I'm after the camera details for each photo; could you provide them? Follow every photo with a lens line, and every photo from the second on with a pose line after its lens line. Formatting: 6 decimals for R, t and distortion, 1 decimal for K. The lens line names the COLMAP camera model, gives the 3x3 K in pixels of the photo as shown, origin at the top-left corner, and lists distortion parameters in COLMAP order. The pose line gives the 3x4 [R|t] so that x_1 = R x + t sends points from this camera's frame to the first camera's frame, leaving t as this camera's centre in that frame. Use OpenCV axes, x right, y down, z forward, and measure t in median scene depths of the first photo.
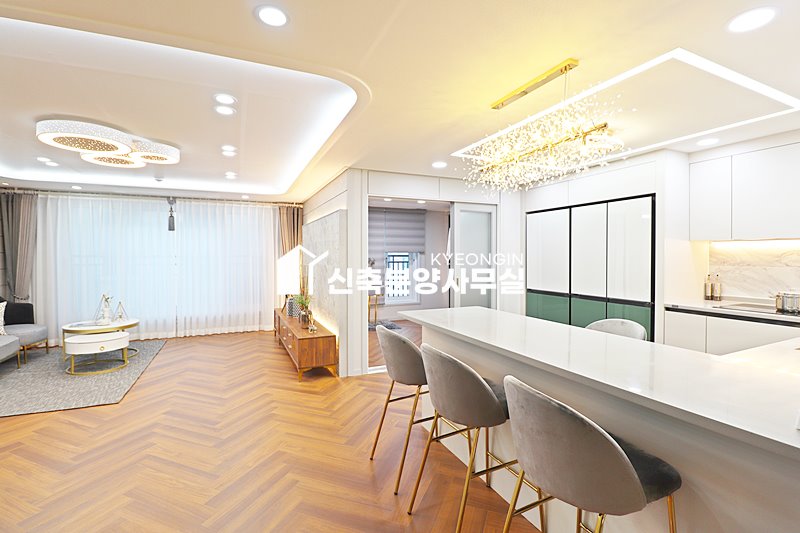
lens RADIAL K [[370.7, 0, 400.4], [0, 370.7, 259.0], [0, 0, 1]] dist [-0.003628, -0.011078]
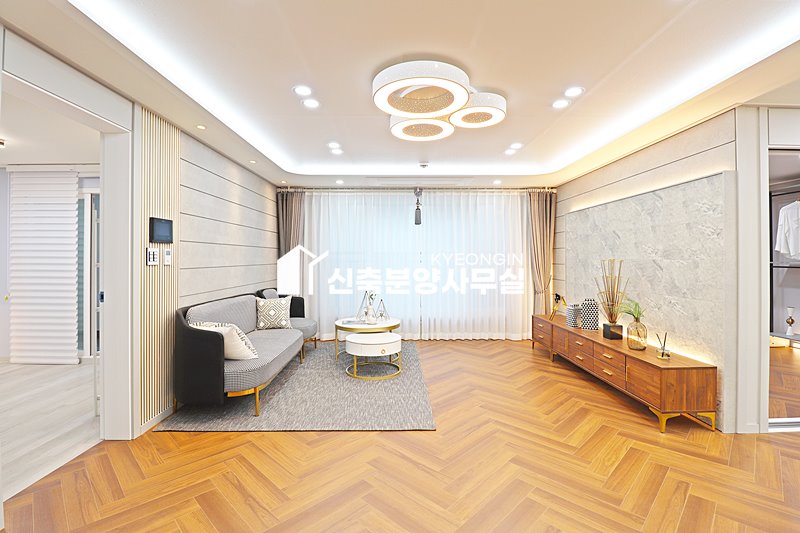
lens RADIAL K [[370.7, 0, 398.8], [0, 370.7, 256.7], [0, 0, 1]] dist [-0.003628, -0.011078]
pose [[0.914331, -0.002275, -0.404961, -0.372510], [-0.003533, 0.999901, -0.013594, 0.022278], [0.404952, 0.013860, 0.914233, 0.169718]]
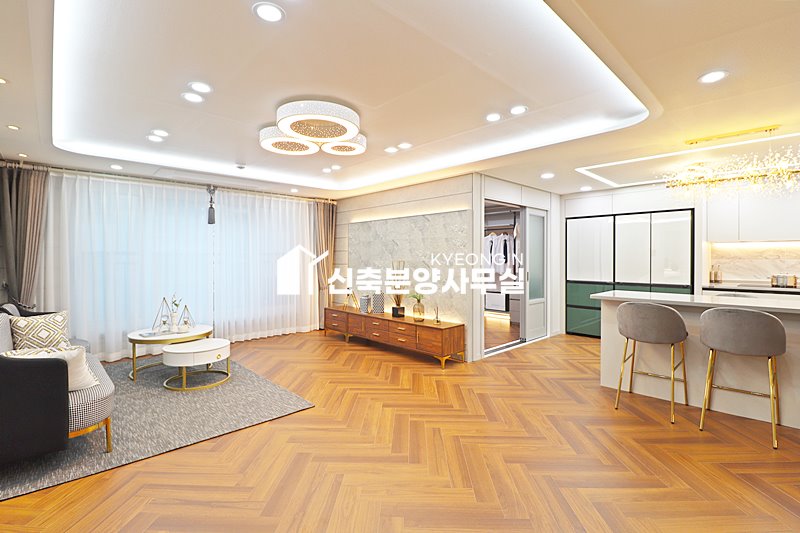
lens RADIAL K [[370.7, 0, 404.2], [0, 370.7, 261.8], [0, 0, 1]] dist [-0.003628, -0.011078]
pose [[0.943784, -0.003636, 0.330544, -0.621723], [0.003164, 0.999993, 0.001967, 0.016514], [-0.330549, -0.000811, 0.943789, 0.024469]]
